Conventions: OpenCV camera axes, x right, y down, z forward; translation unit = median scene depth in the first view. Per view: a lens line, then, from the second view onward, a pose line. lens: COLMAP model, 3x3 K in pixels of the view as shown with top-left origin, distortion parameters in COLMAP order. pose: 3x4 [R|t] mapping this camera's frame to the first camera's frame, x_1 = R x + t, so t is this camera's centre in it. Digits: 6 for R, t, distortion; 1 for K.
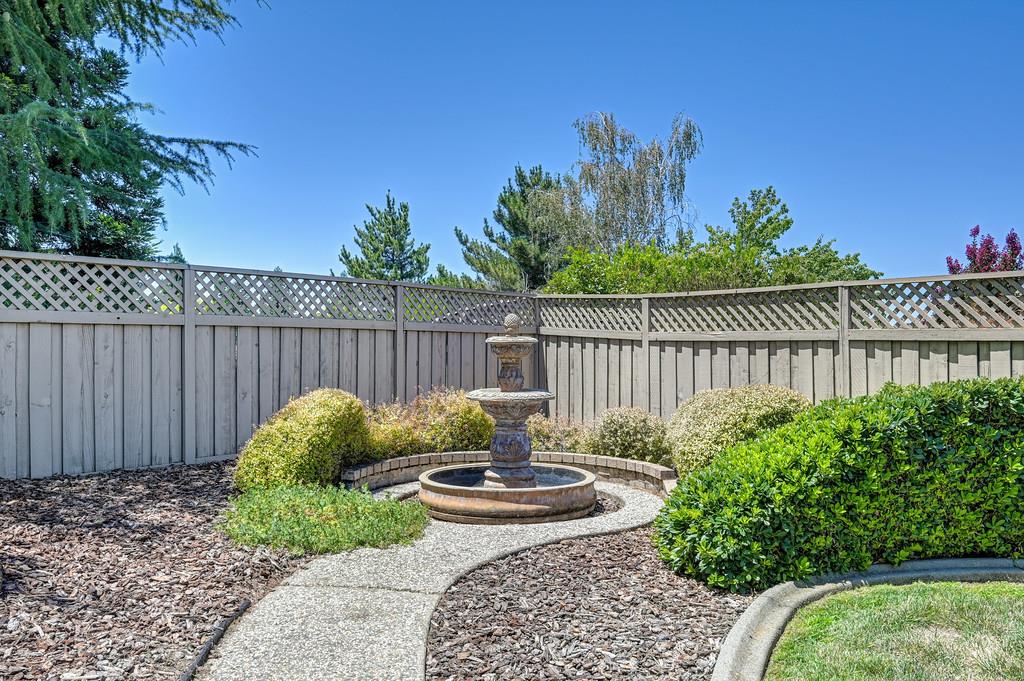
lens RADIAL K [[817.5, 0, 512.0], [0, 817.5, 340.5], [0, 0, 1]] dist [-0.002504, -0.000576]
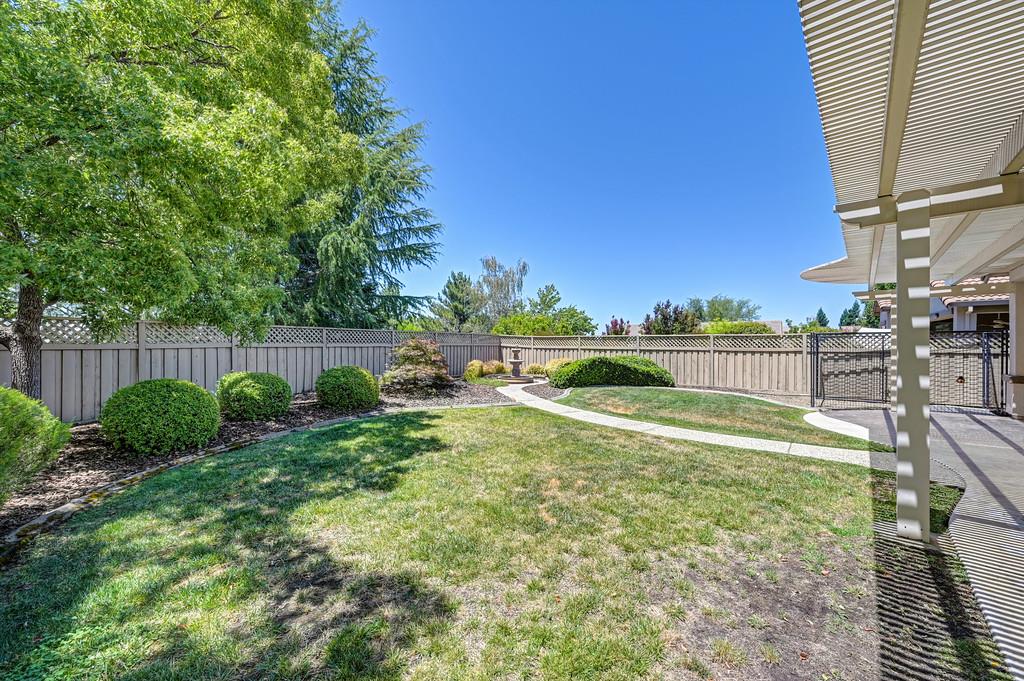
lens RADIAL K [[404.1, 0, 514.0], [0, 404.1, 341.8], [0, 0, 1]] dist [-0.001164, -0.000089]
pose [[0.974606, 0.000560, 0.223924, -0.107807], [-0.000866, 0.999999, 0.001270, -0.009565], [-0.223923, -0.001431, 0.974606, -0.264573]]
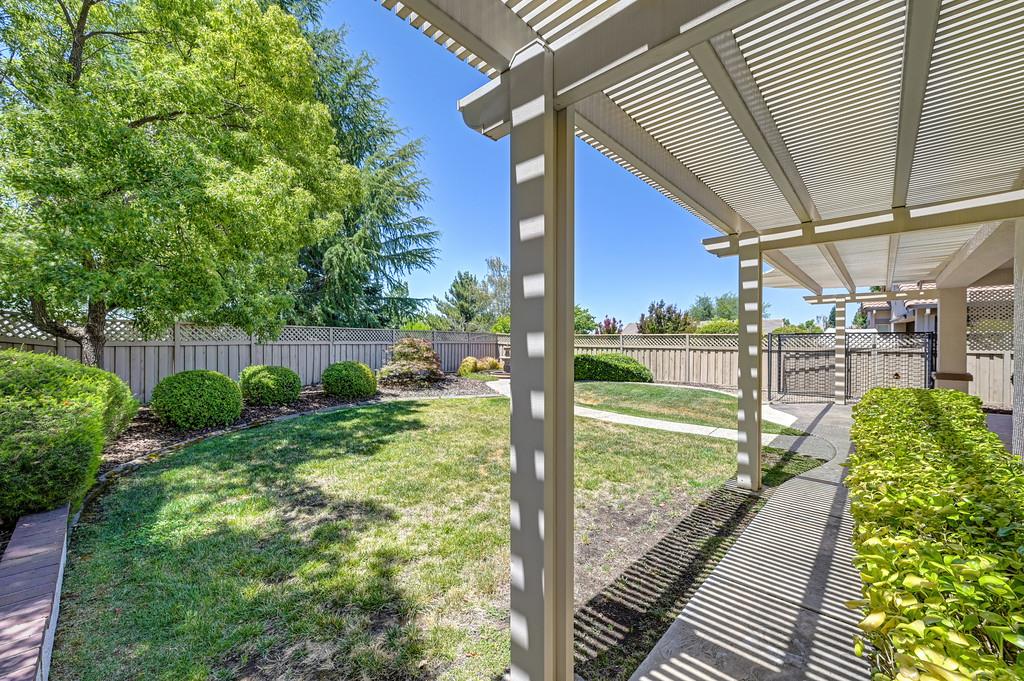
lens RADIAL K [[403.5, 0, 512.0], [0, 403.5, 340.5], [0, 0, 1]] dist [-0.000824, -0.000109]
pose [[0.981158, 0.003262, 0.193182, -0.092419], [-0.004157, 0.999982, 0.004229, -0.010691], [-0.193165, -0.004952, 0.981154, -0.306877]]
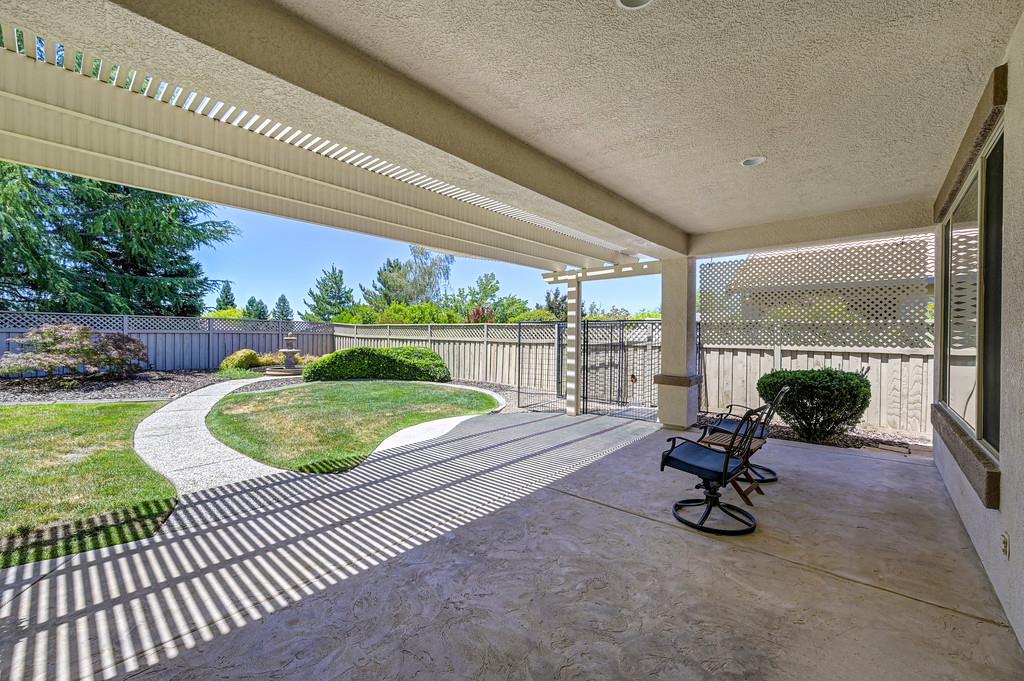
lens RADIAL K [[410.0, 0, 509.1], [0, 410.0, 335.3], [0, 0, 1]] dist [-0.000659, -0.000044]
pose [[0.978101, 0.010230, 0.207877, 0.135462], [-0.012077, 0.999898, 0.007617, -0.009061], [-0.207778, -0.009960, 0.978125, -0.277552]]
